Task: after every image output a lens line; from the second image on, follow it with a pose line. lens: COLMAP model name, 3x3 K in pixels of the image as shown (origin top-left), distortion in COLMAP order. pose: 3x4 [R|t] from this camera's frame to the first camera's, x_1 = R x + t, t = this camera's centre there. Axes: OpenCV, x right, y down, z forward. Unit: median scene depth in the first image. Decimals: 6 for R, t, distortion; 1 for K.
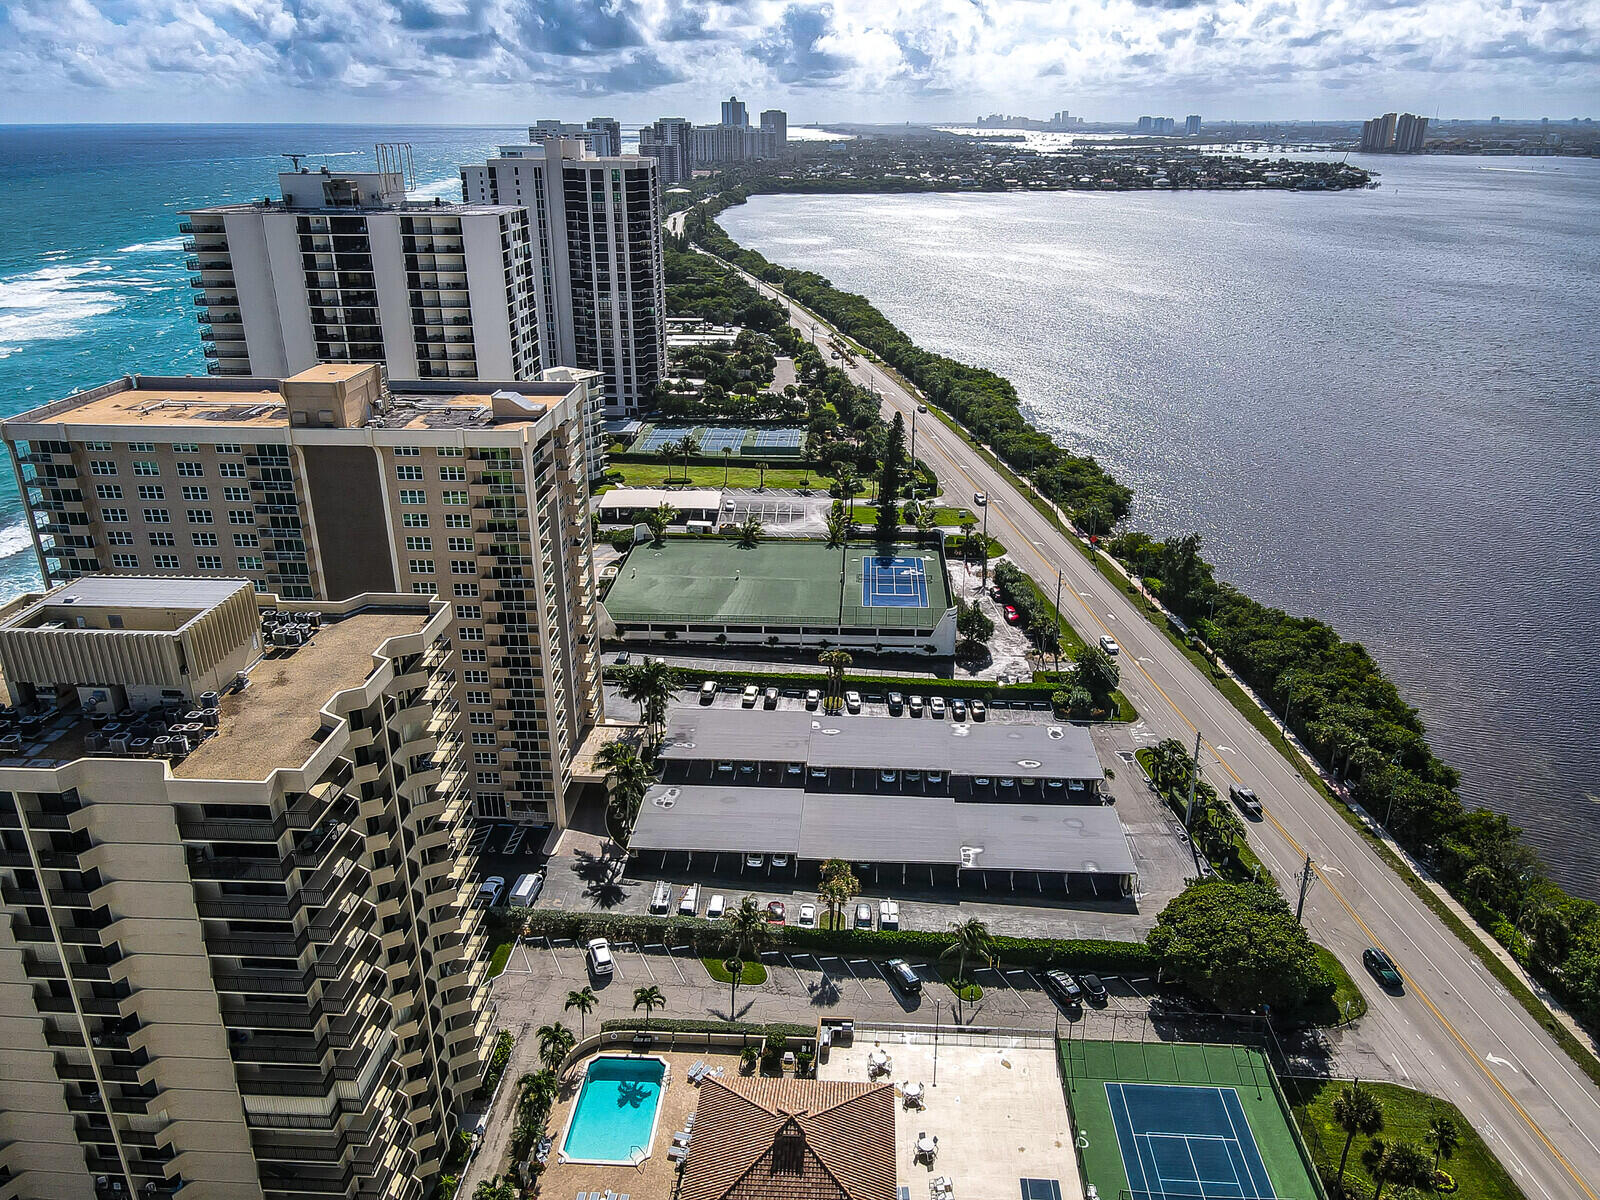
lens RADIAL K [[1174.2, 0, 802.0], [0, 1174.2, 594.2], [0, 0, 1]] dist [-0.001969, 0.048760]
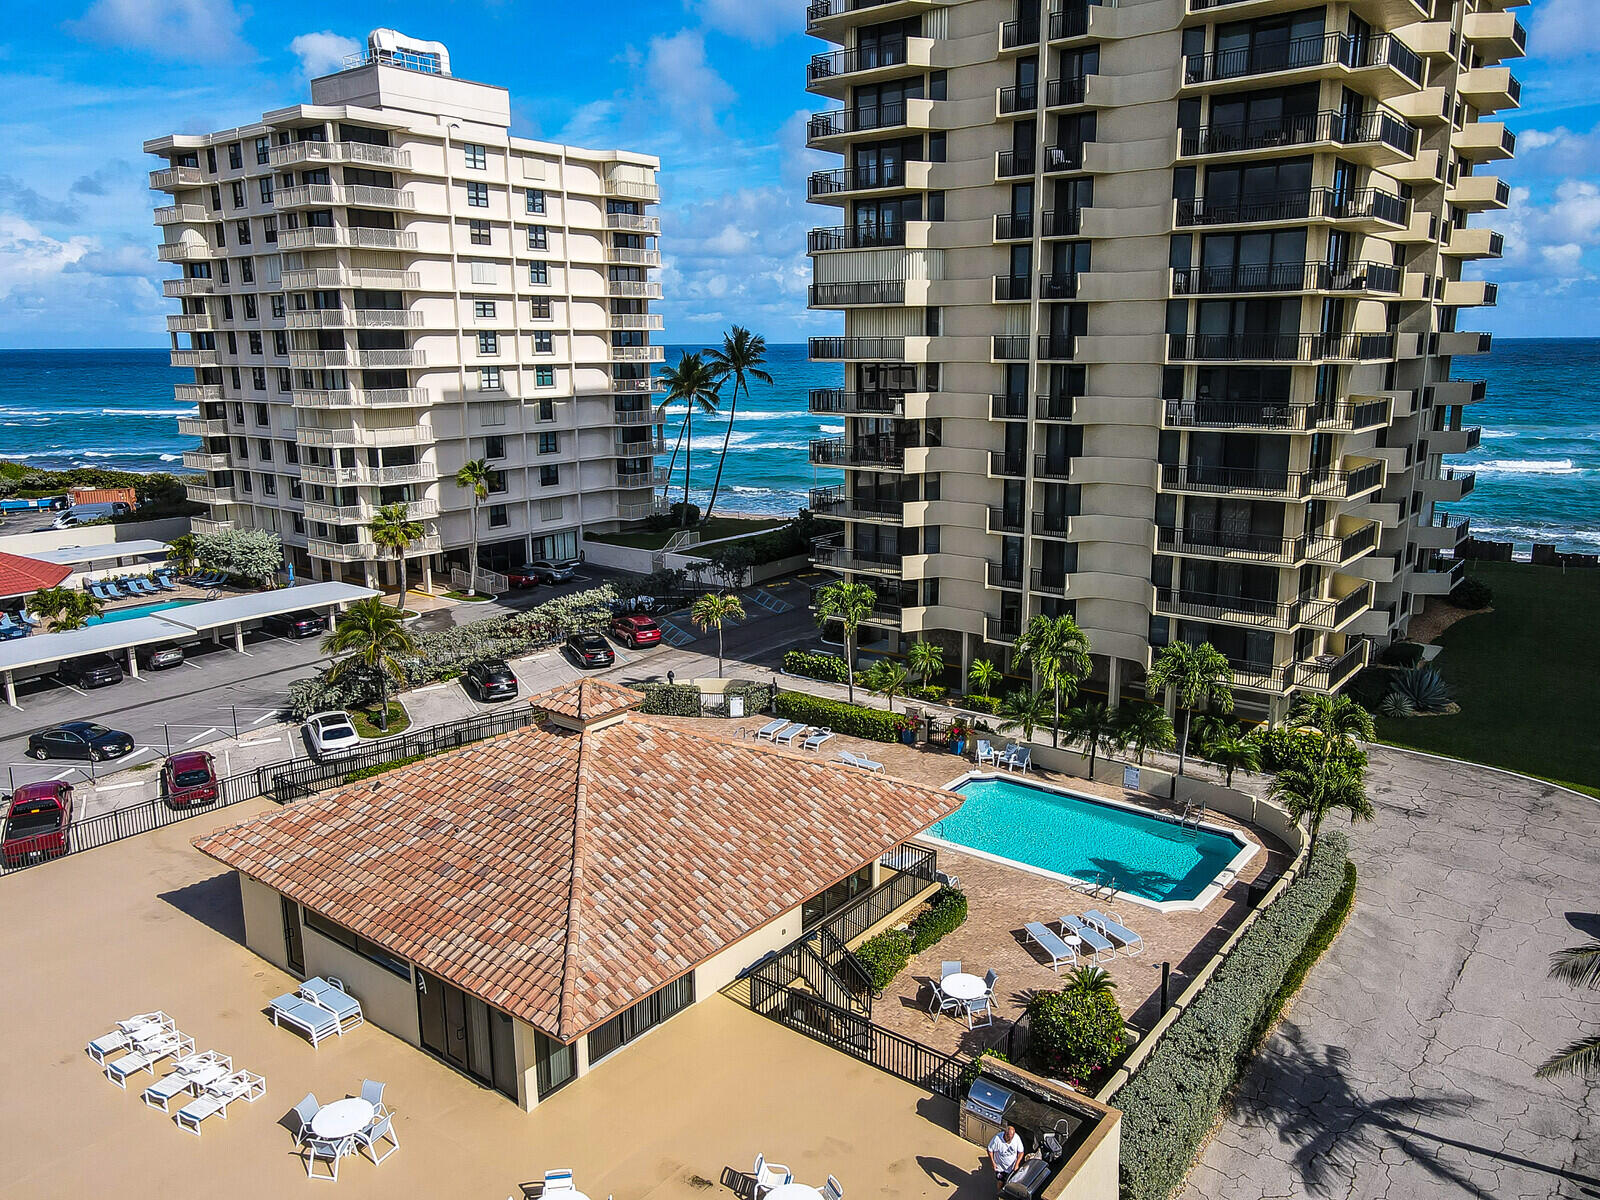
lens RADIAL K [[1173.3, 0, 799.8], [0, 1173.3, 596.9], [0, 0, 1]] dist [0.005835, 0.011785]
pose [[-0.574088, 0.181111, -0.798512, 0.124589], [-0.295498, 0.863678, 0.408339, 0.118133], [0.763613, 0.470381, -0.442309, 0.592038]]
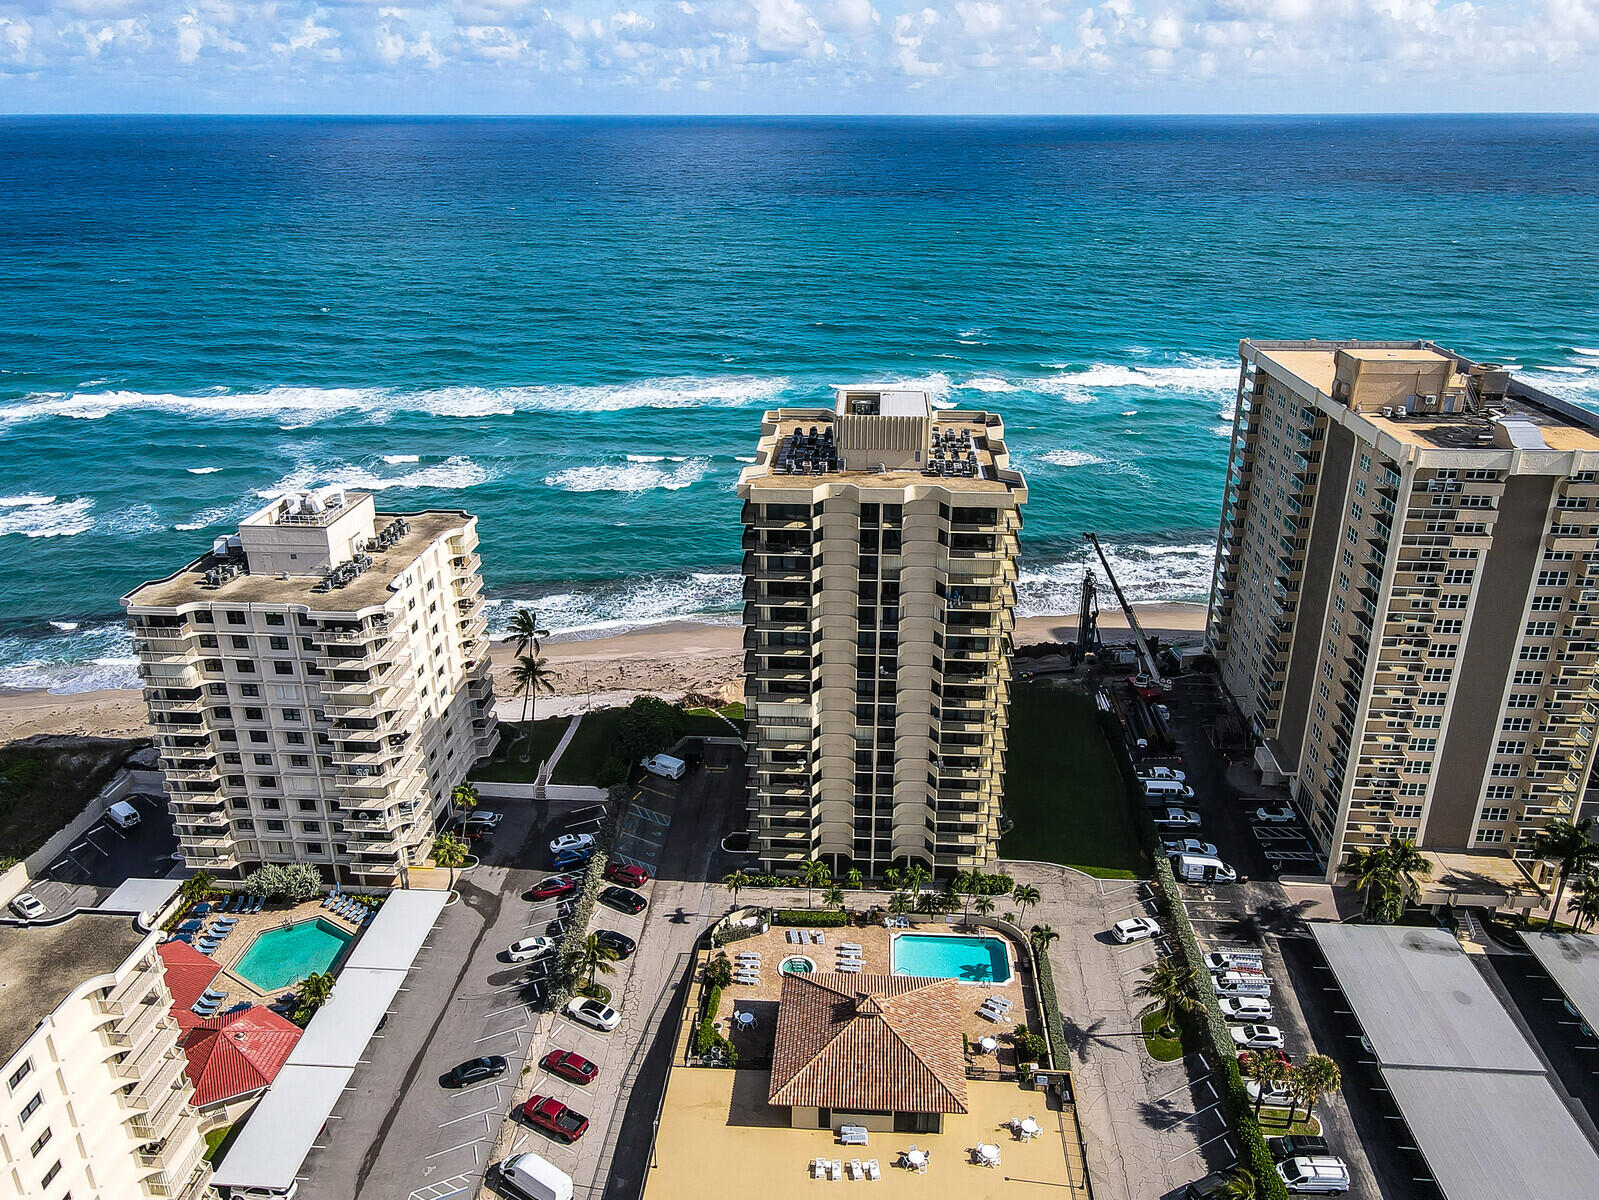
lens RADIAL K [[1202.1, 0, 799.5], [0, 1202.1, 600.0], [0, 0, 1]] dist [0.009224, 0.008964]
pose [[-0.009982, 0.380692, -0.924648, 0.448726], [-0.369162, 0.857968, 0.357224, -0.133181], [0.929311, 0.344911, 0.131973, 0.319211]]
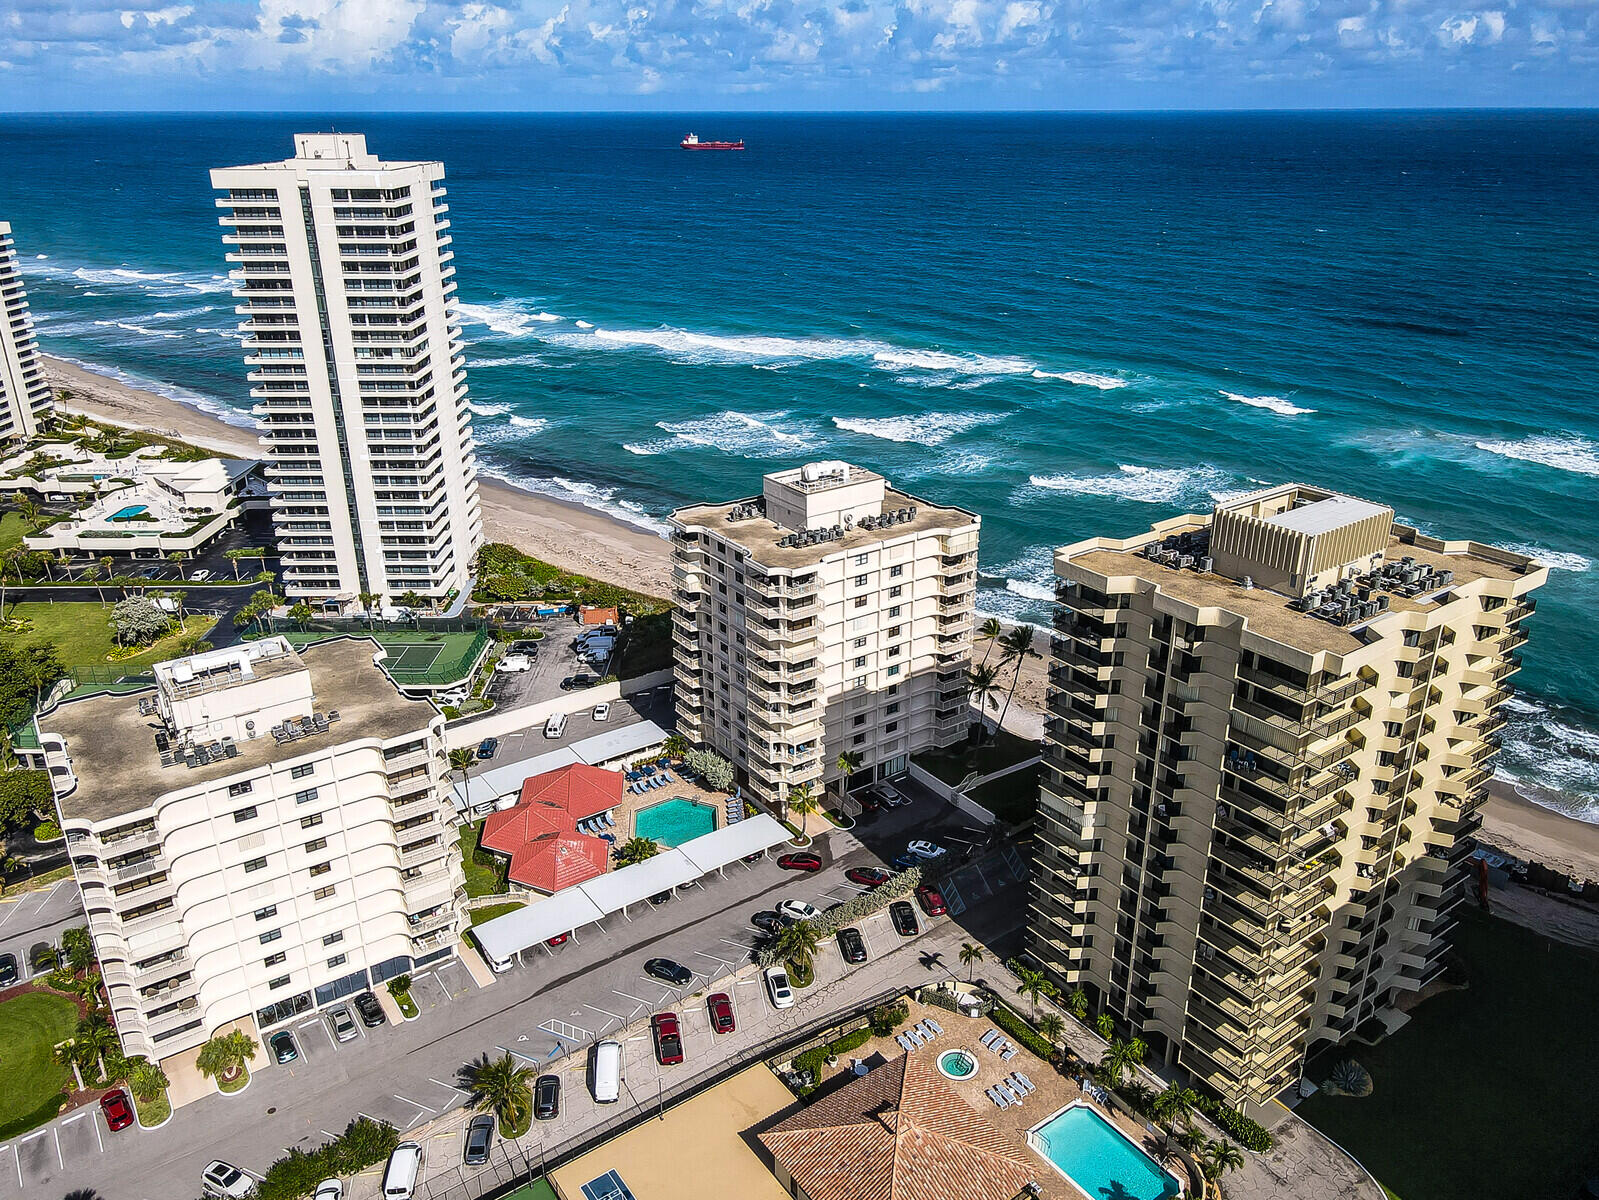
lens RADIAL K [[1202.1, 0, 799.5], [0, 1202.1, 600.0], [0, 0, 1]] dist [0.009224, 0.008964]
pose [[-0.780608, 0.245662, -0.574719, 0.274598], [-0.224994, 0.747428, 0.625083, -0.264468], [0.583120, 0.617253, -0.528176, 0.601916]]
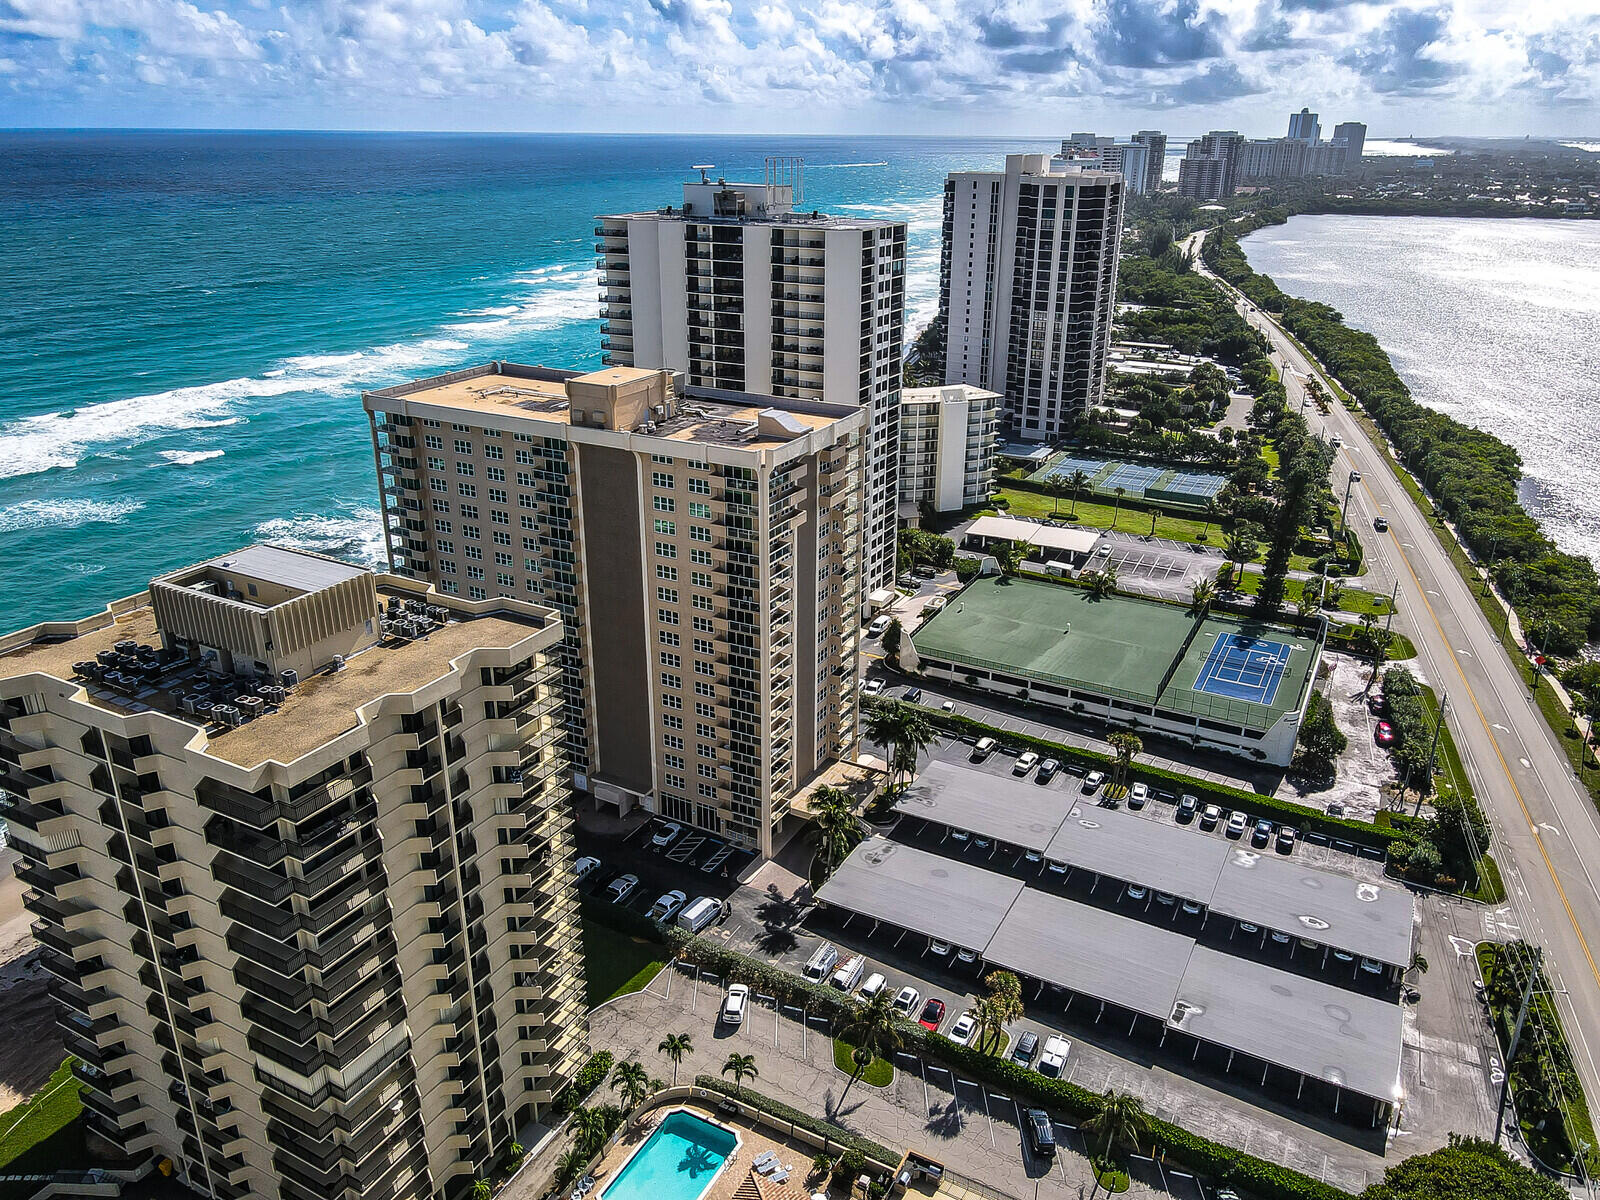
lens RADIAL K [[1173.3, 0, 799.8], [0, 1173.3, 596.9], [0, 0, 1]] dist [0.005835, 0.011785]
pose [[0.905808, 0.163926, -0.390692, 0.128046], [-0.166772, 0.985629, 0.026893, -0.035268], [0.389486, 0.040796, 0.920128, 0.080533]]
